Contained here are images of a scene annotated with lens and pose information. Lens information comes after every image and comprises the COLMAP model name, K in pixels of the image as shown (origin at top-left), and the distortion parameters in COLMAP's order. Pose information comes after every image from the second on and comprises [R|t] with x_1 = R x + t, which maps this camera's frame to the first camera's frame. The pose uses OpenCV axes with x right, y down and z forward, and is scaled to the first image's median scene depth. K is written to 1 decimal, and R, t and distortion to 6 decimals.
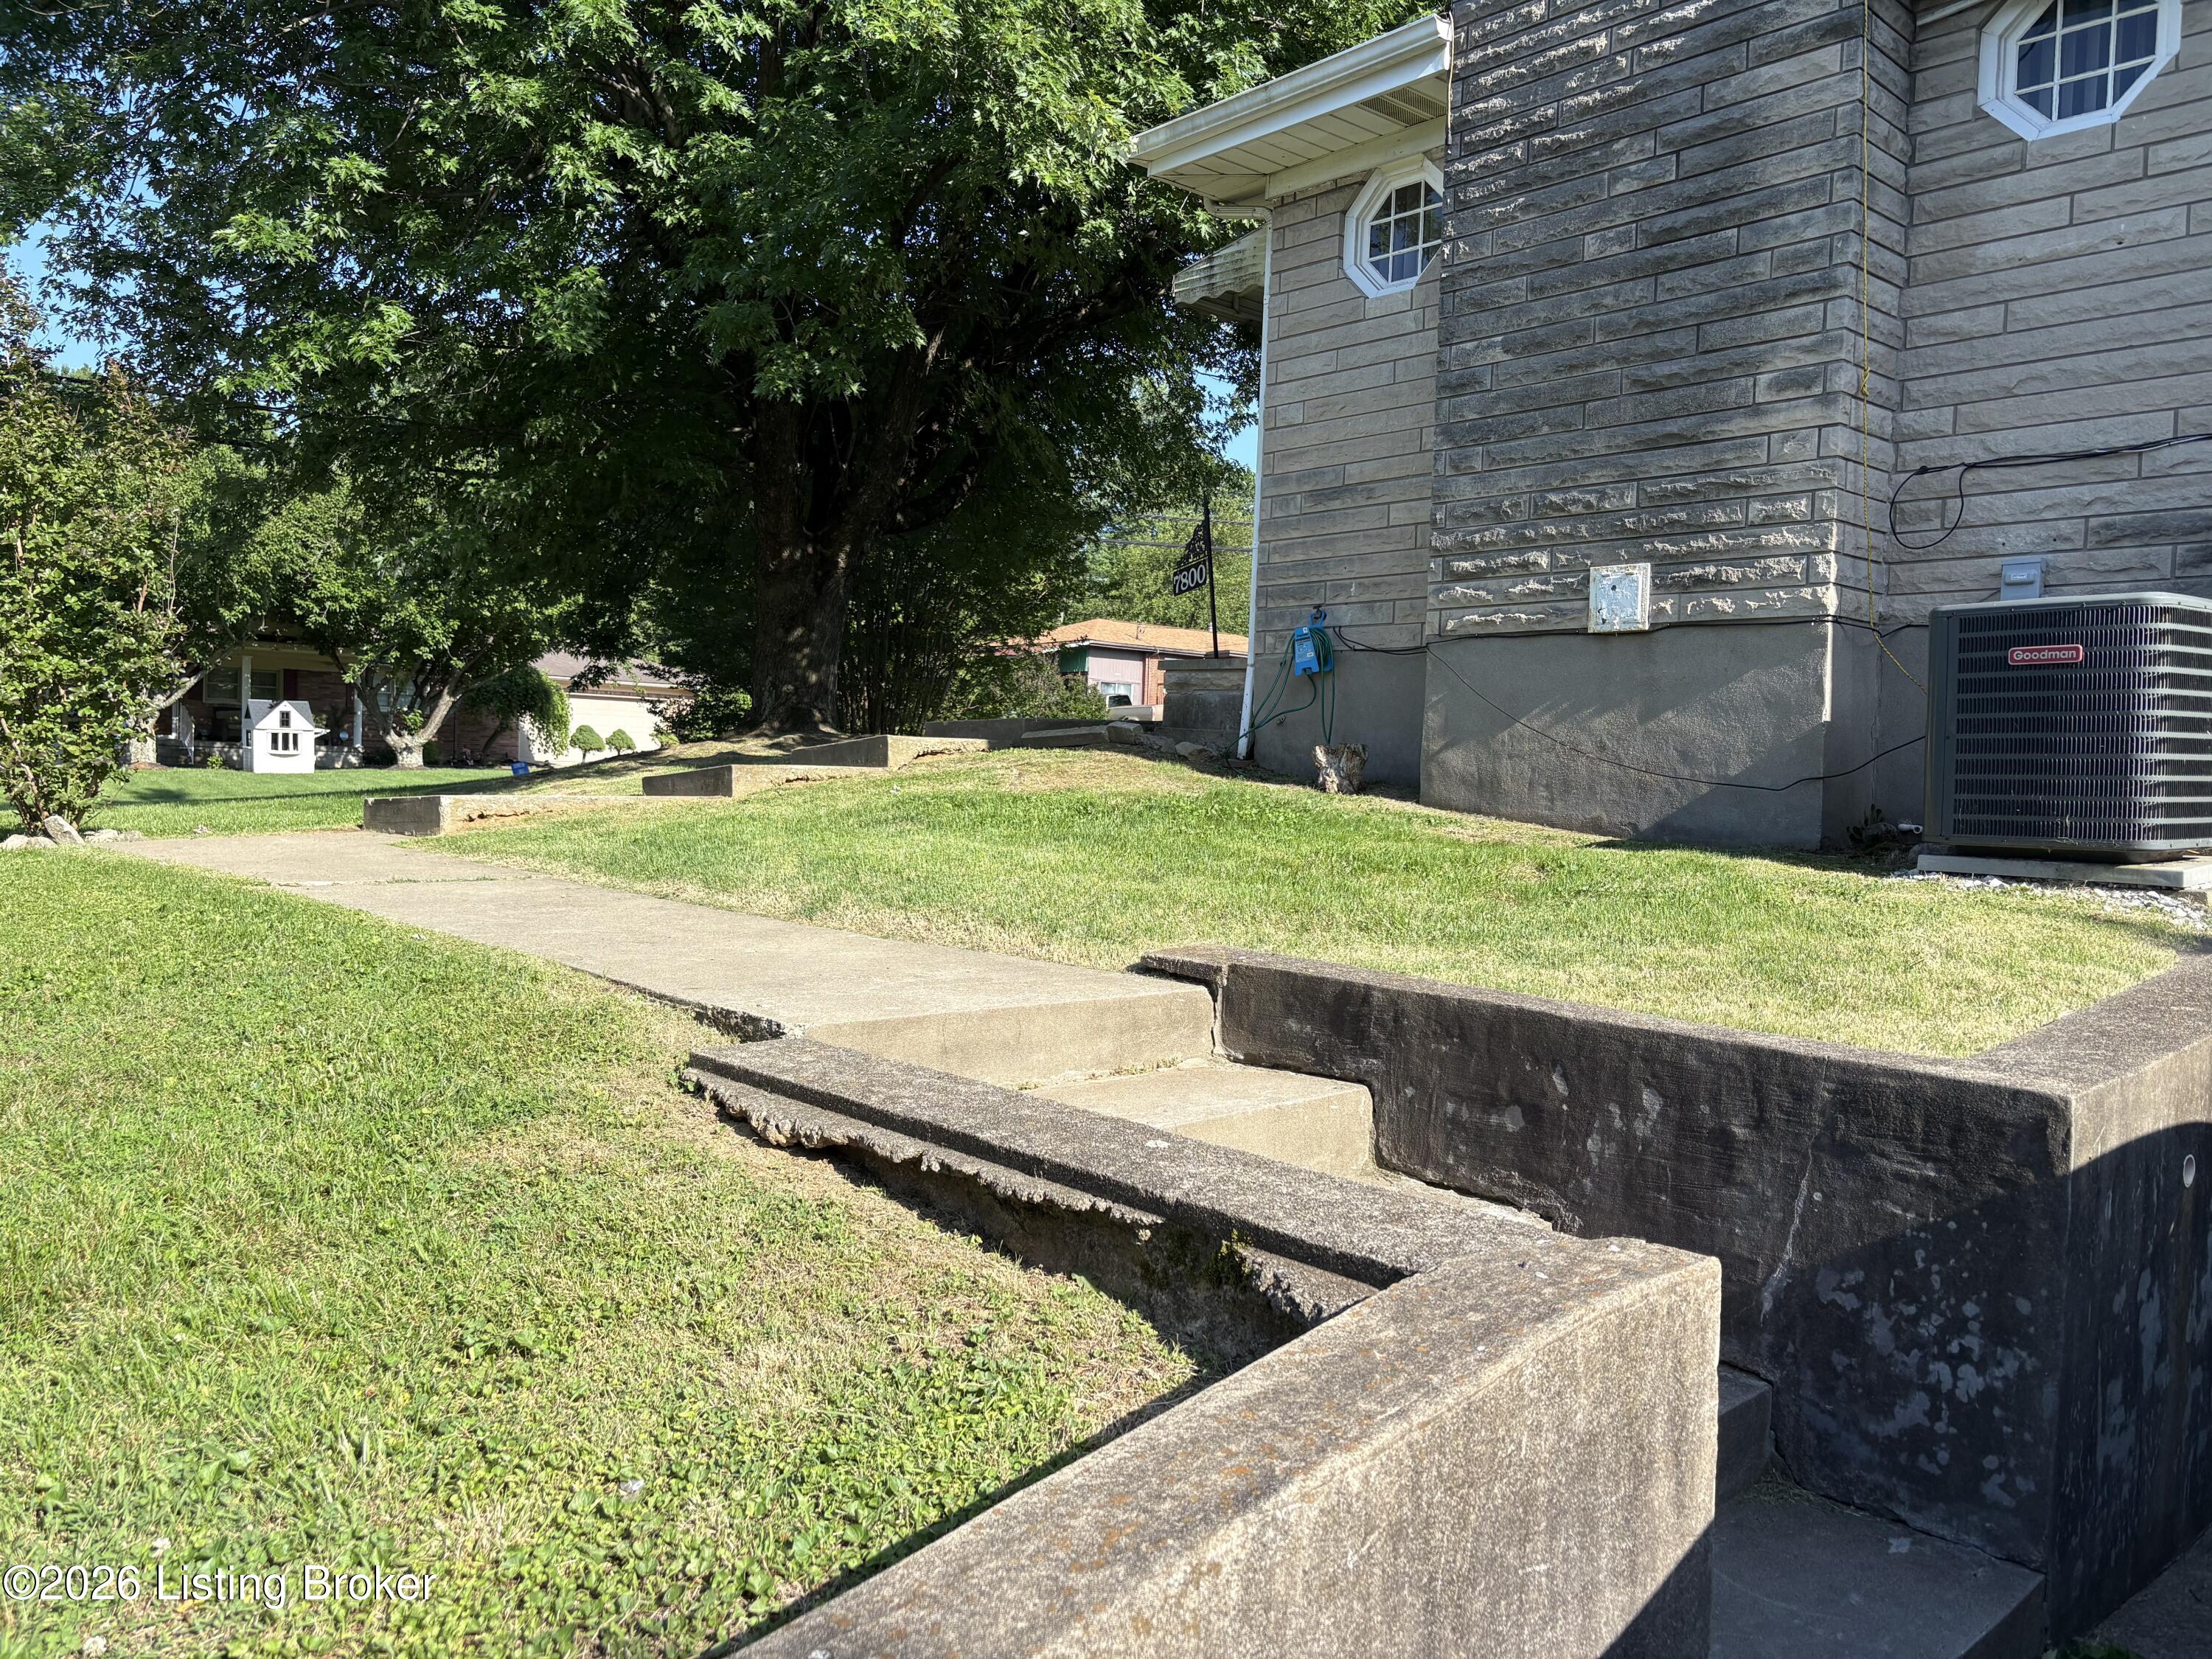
lens RADIAL K [[1666.1, 0, 1106.5], [0, 1666.1, 836.6], [0, 0, 1]] dist [0.053384, -0.058052]
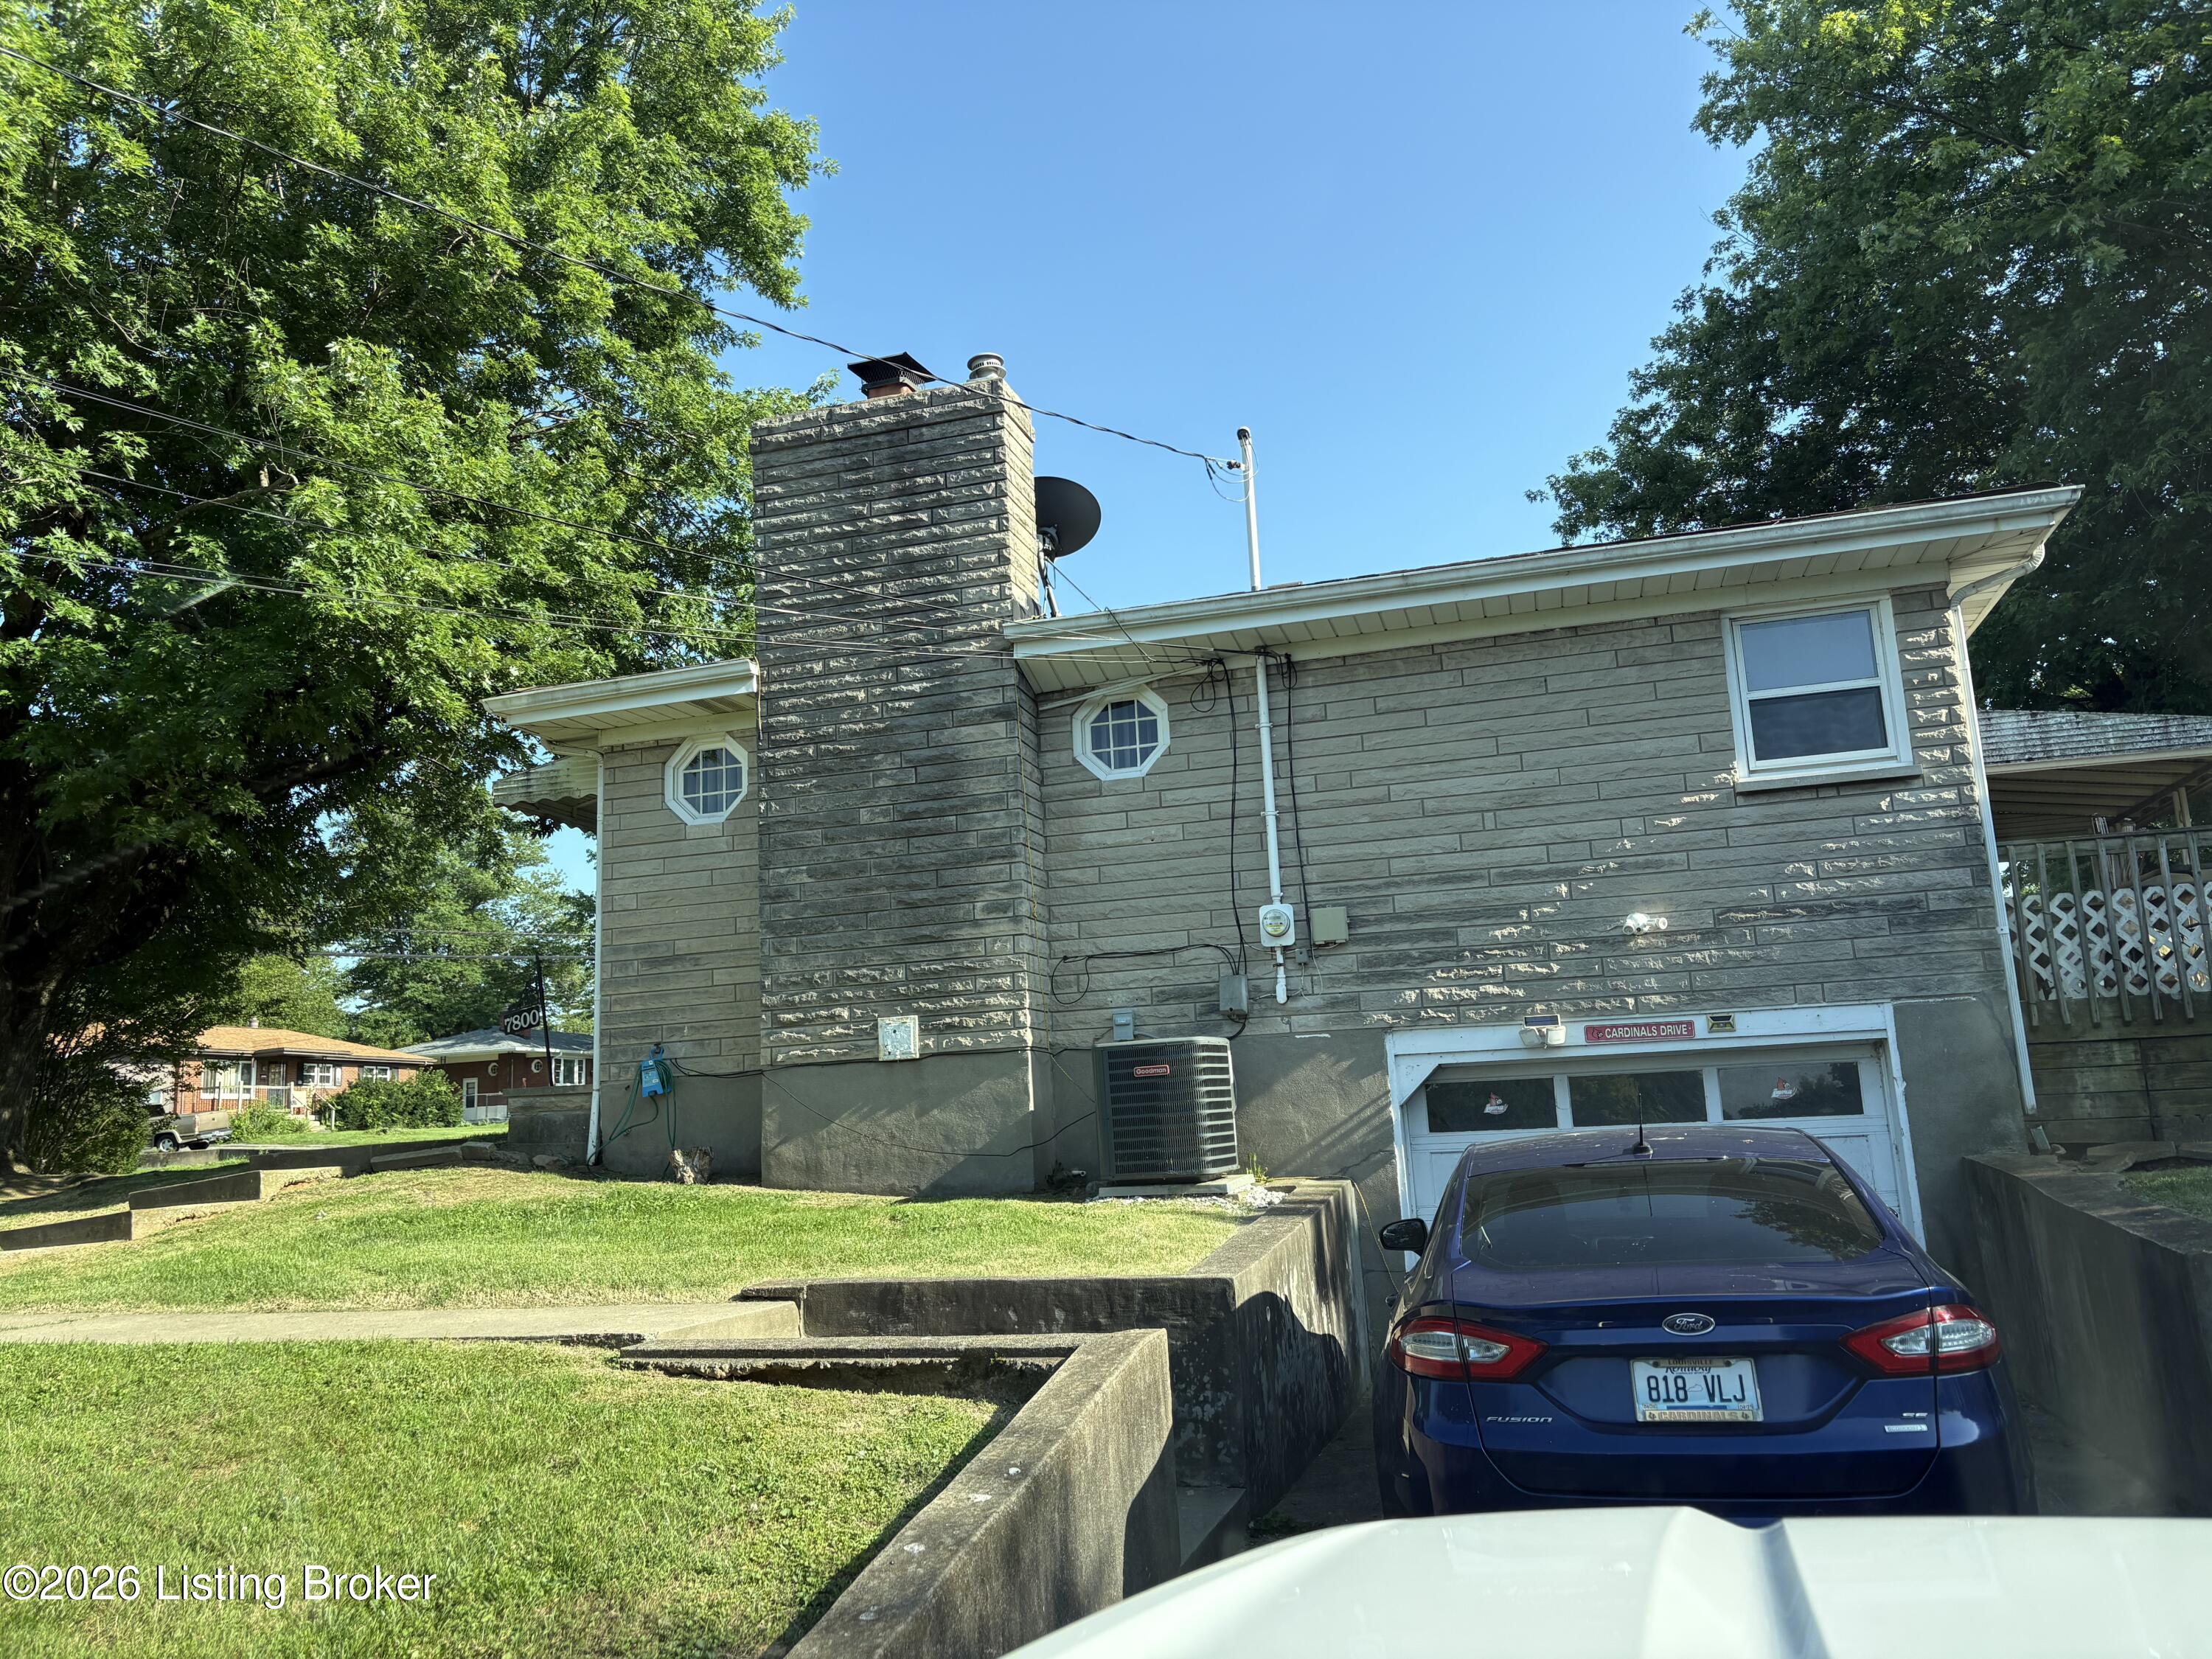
lens RADIAL K [[1666.1, 0, 1109.5], [0, 1666.1, 831.9], [0, 0, 1]] dist [0.053384, -0.058052]
pose [[0.848223, 0.023665, 0.529110, -0.379152], [0.095672, 0.975721, -0.197014, -0.006387], [-0.520926, 0.217733, 0.825366, -0.452327]]
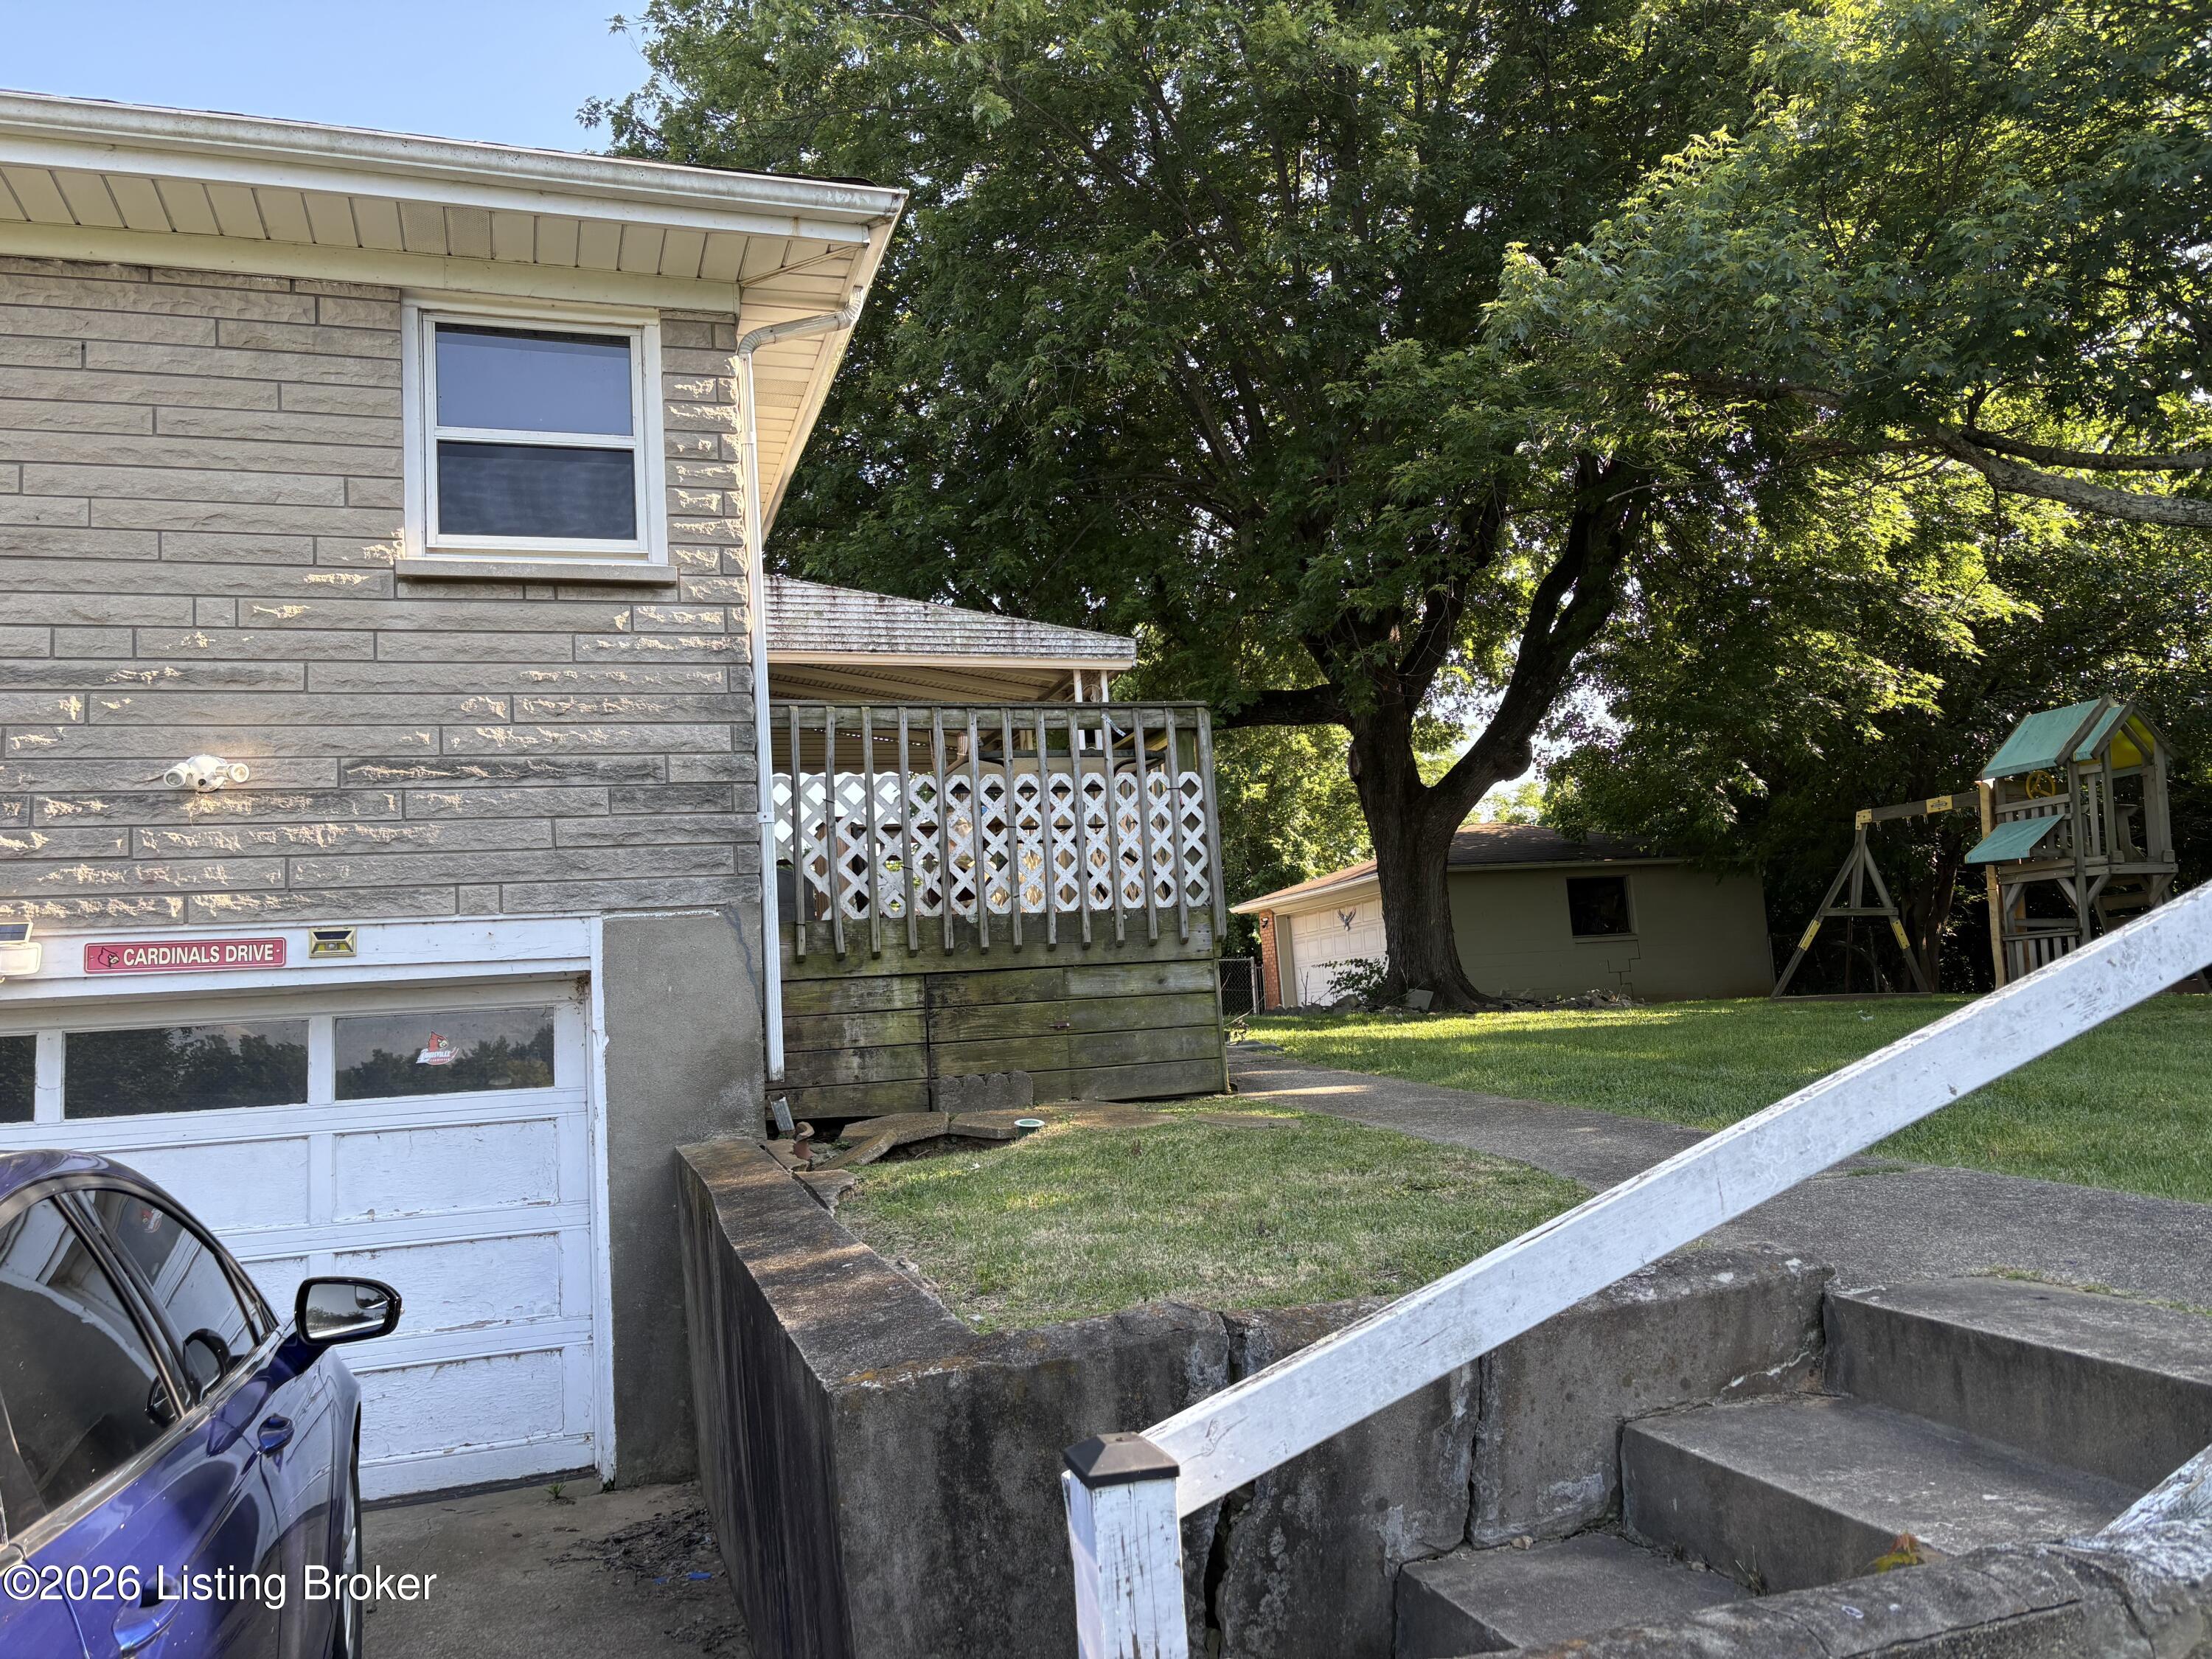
lens RADIAL K [[1666.1, 0, 1101.1], [0, 1666.1, 814.3], [0, 0, 1]] dist [0.053384, -0.058052]
pose [[0.404605, 0.062978, 0.912320, 0.225671], [0.113747, 0.986413, -0.118539, 0.004964], [-0.907390, 0.151735, 0.391944, -0.208164]]
